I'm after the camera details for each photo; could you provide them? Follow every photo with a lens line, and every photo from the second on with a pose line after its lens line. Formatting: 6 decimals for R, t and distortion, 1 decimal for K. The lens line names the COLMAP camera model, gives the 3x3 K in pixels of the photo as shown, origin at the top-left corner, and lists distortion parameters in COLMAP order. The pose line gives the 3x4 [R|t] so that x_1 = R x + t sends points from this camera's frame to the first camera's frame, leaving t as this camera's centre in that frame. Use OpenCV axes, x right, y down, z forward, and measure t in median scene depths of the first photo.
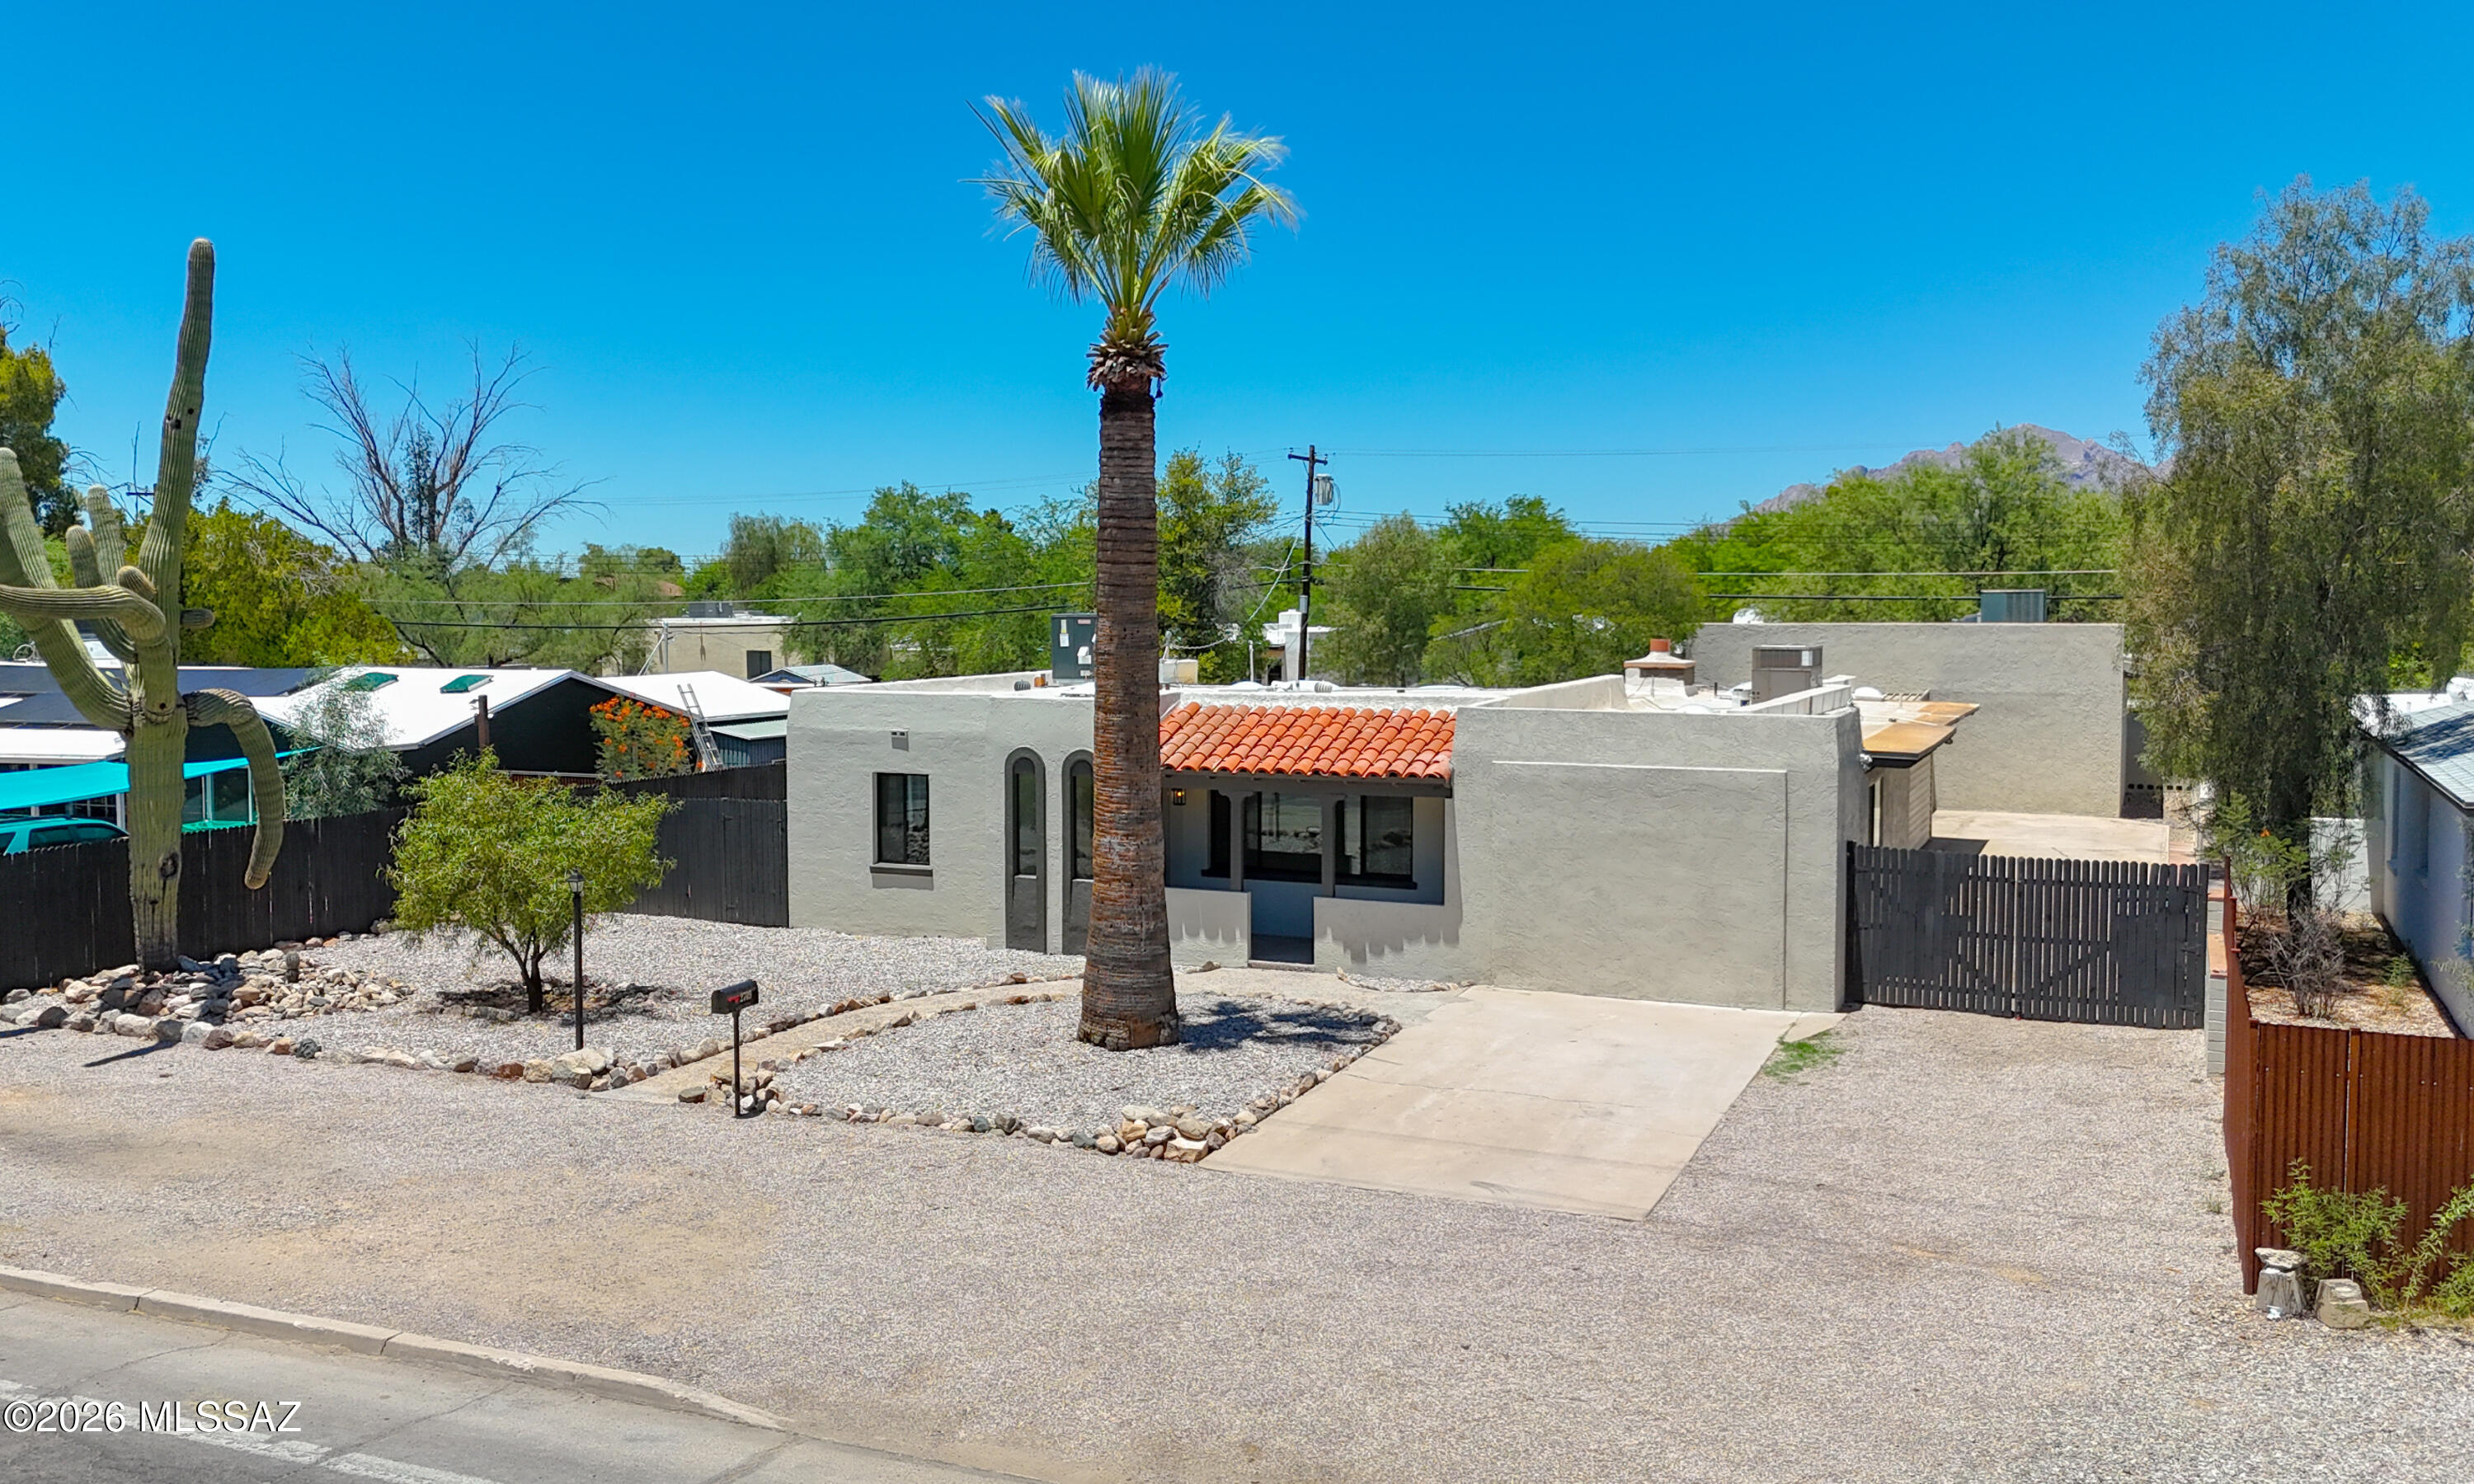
lens RADIAL K [[1943.1, 0, 1154.9], [0, 1943.1, 735.7], [0, 0, 1]] dist [0.037841, -0.009454]
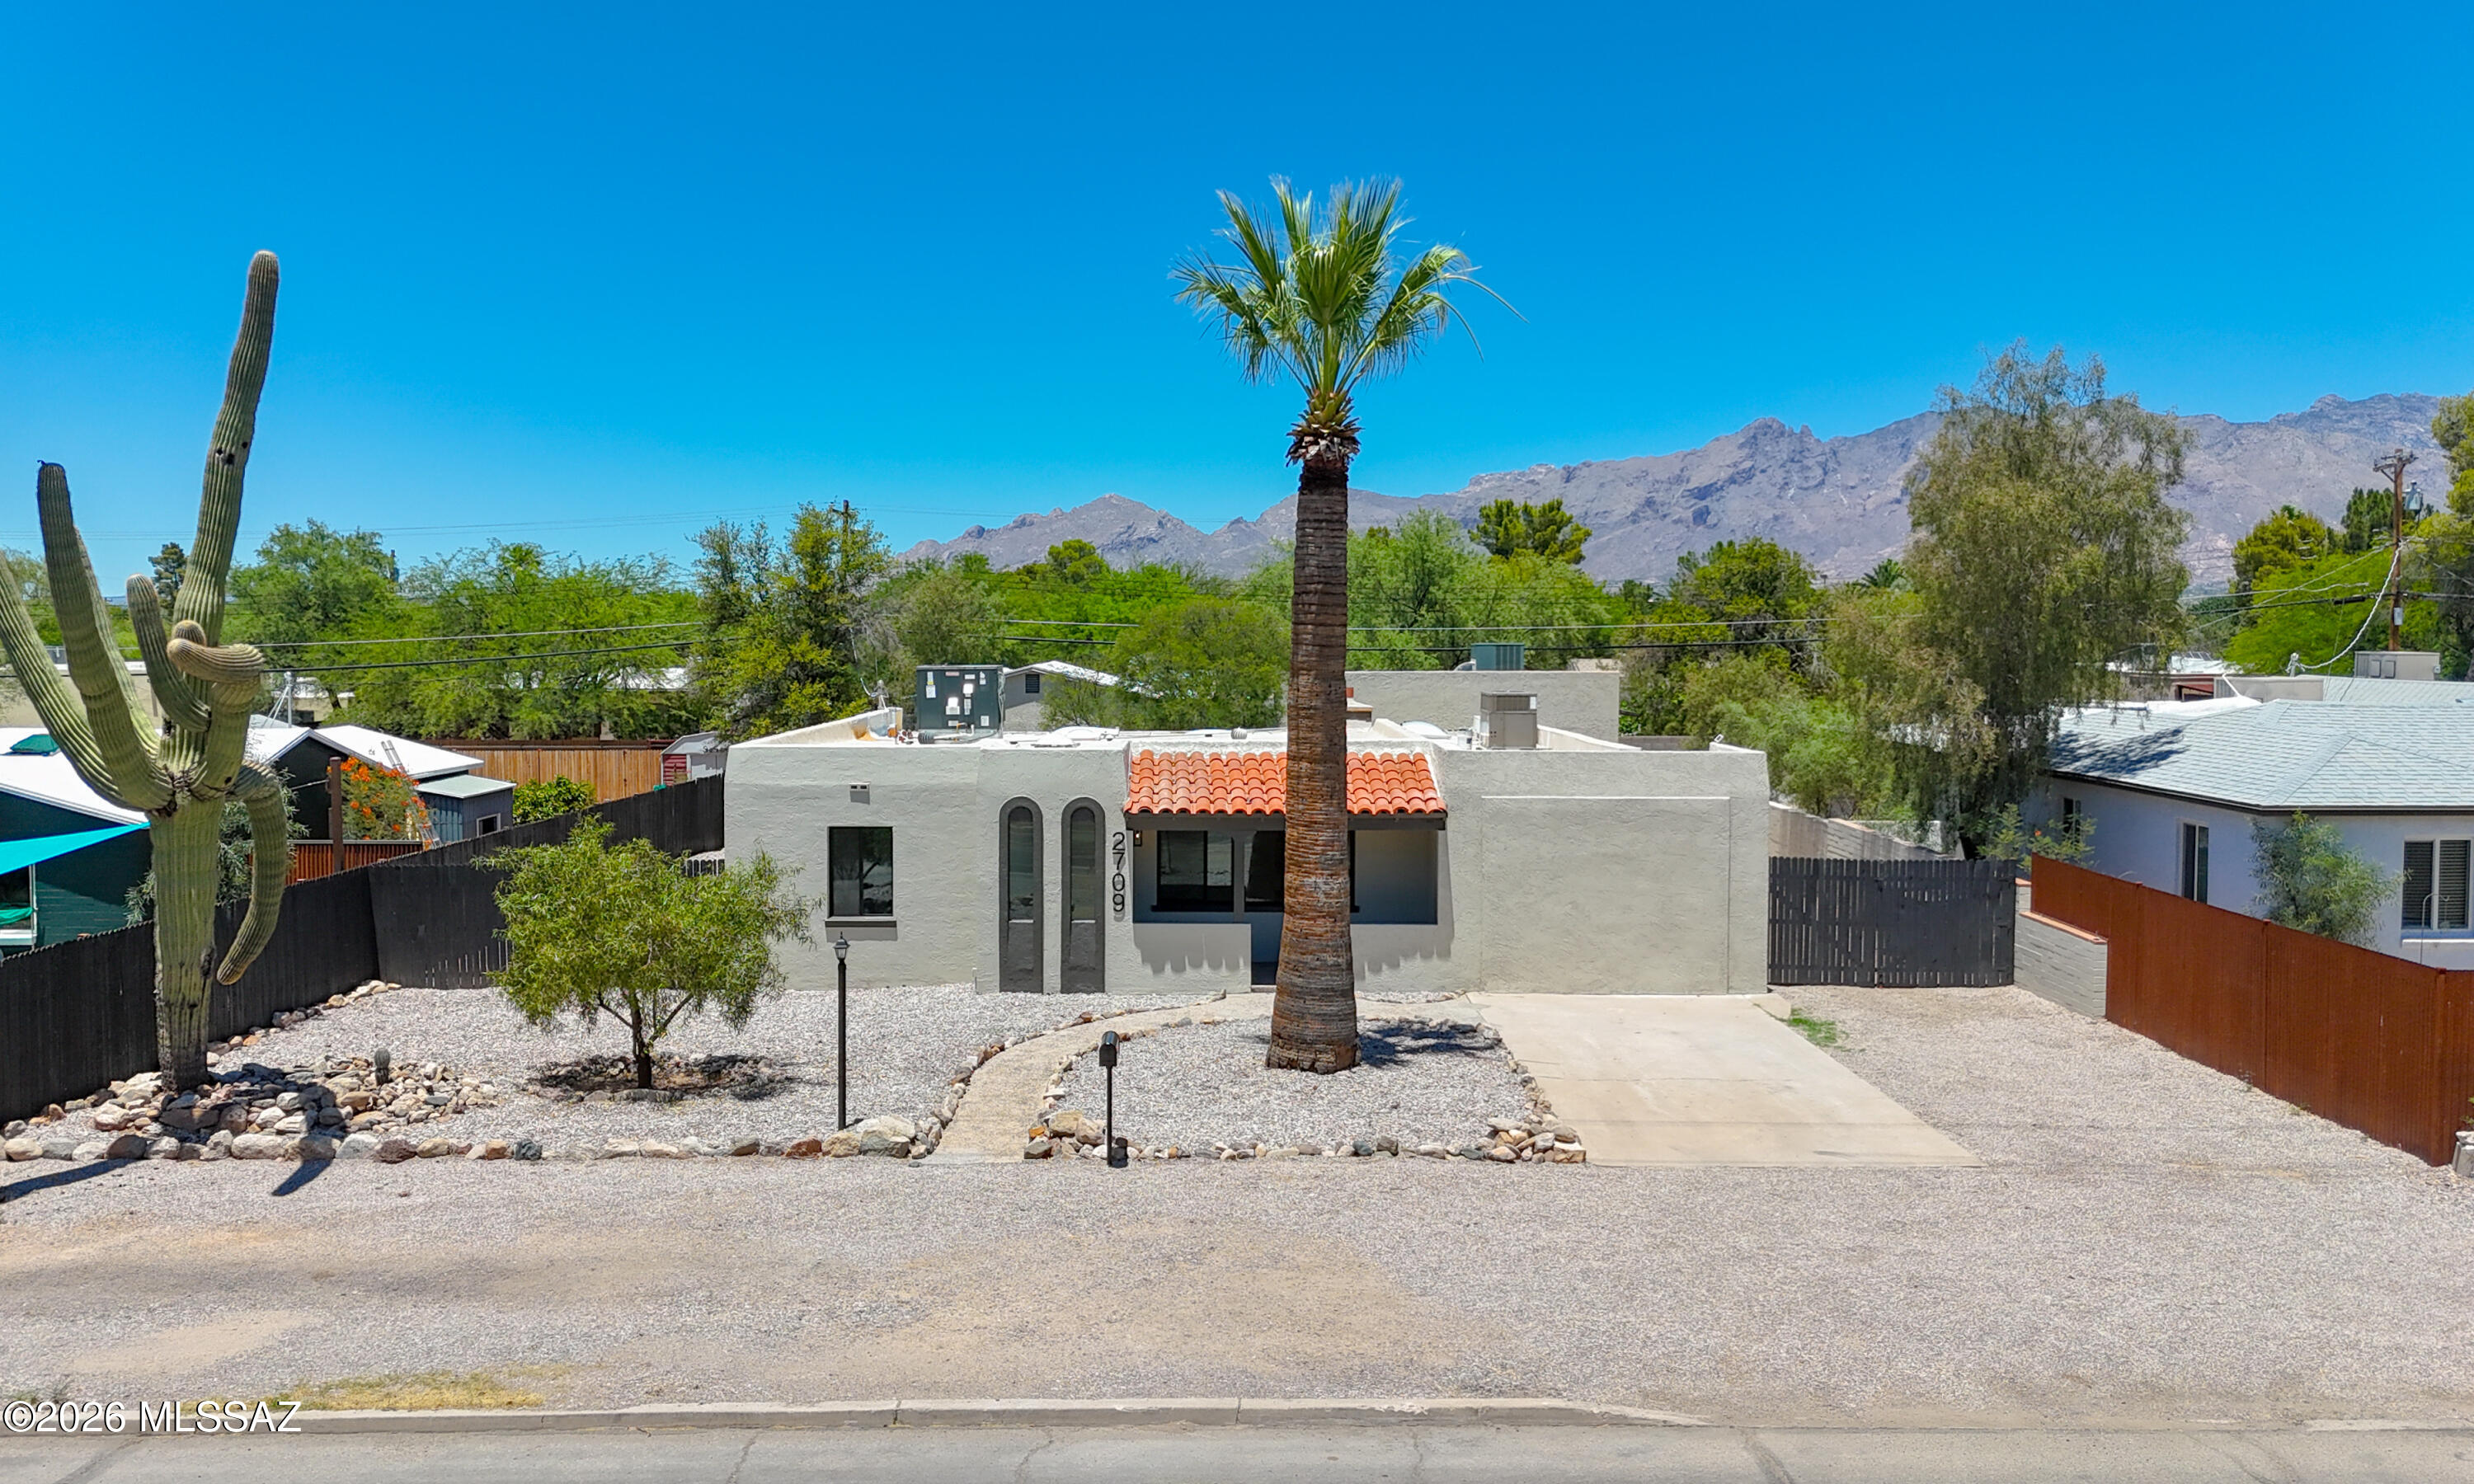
lens RADIAL K [[1832.0, 0, 1137.5], [0, 1832.0, 745.3], [0, 0, 1]] dist [0.036481, -0.010770]
pose [[0.922318, -0.019830, 0.385922, -0.503175], [0.024937, 0.999655, -0.008231, -0.015516], [-0.385625, 0.017215, 0.922495, 0.091119]]
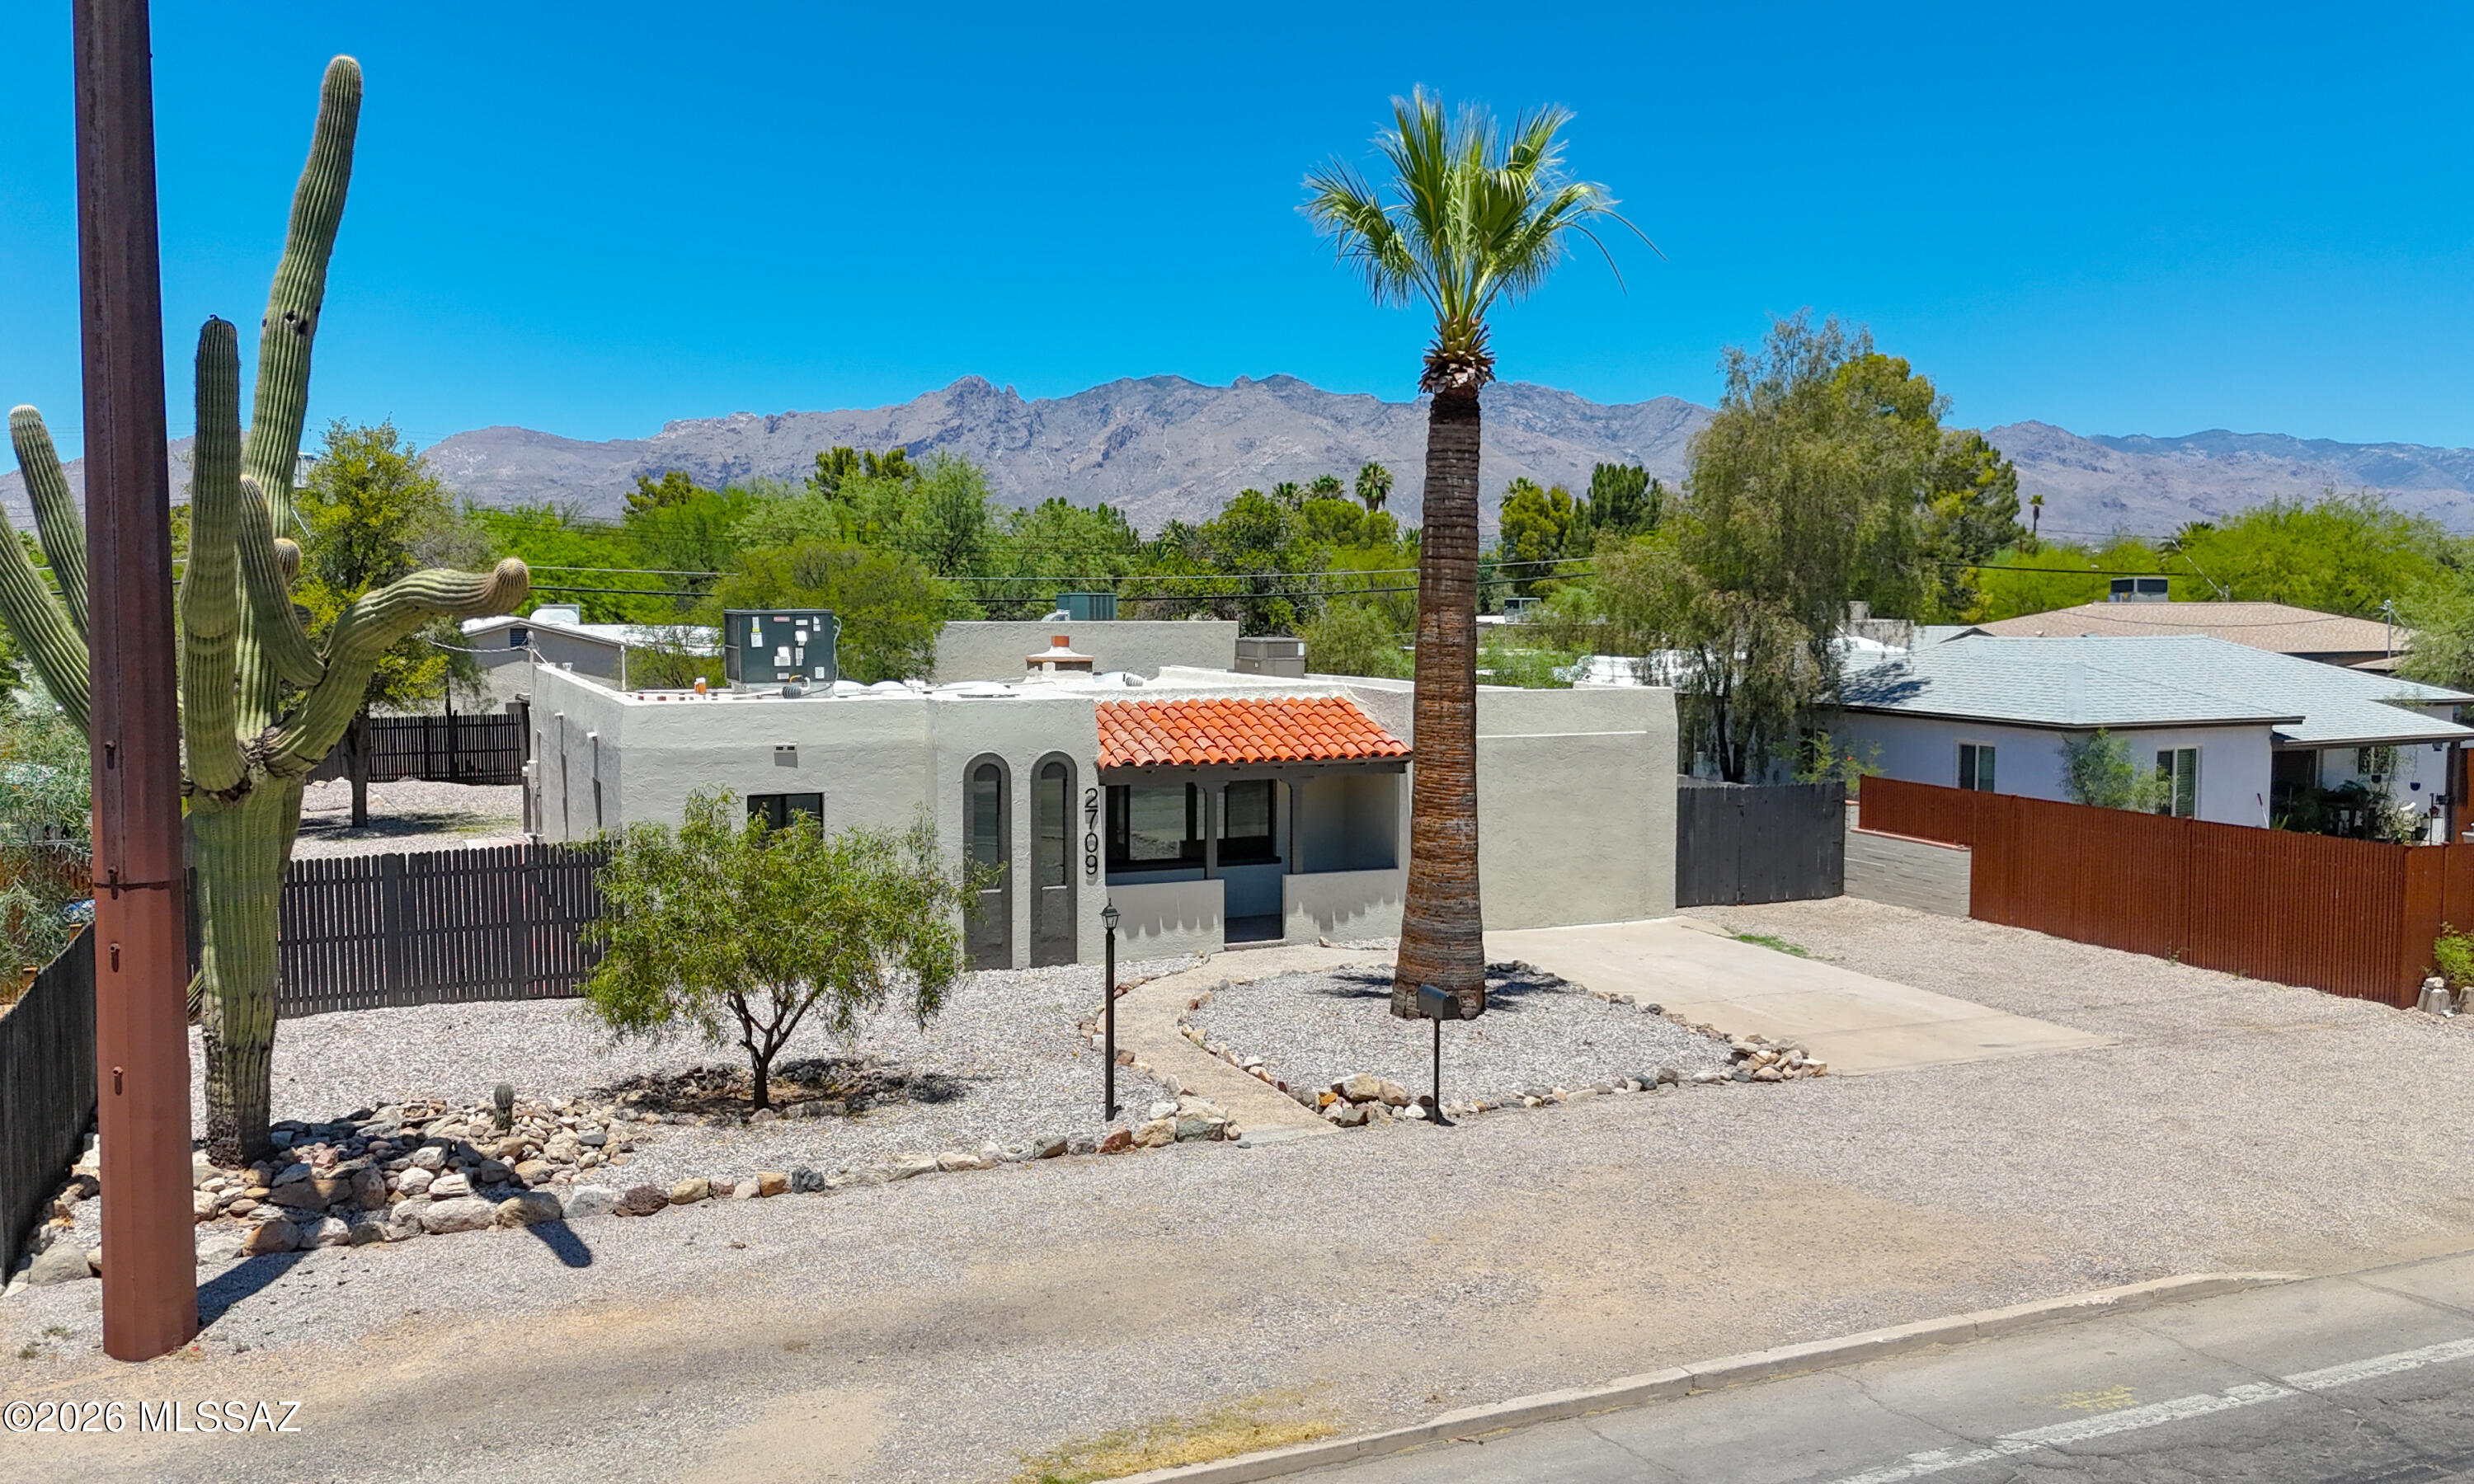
lens RADIAL K [[1943.1, 0, 1154.9], [0, 1943.1, 735.7], [0, 0, 1]] dist [0.037841, -0.009454]
pose [[0.700019, -0.048065, 0.712505, -0.878544], [0.048752, 0.998621, 0.019469, -0.021313], [-0.712458, 0.021107, 0.701397, 0.370151]]
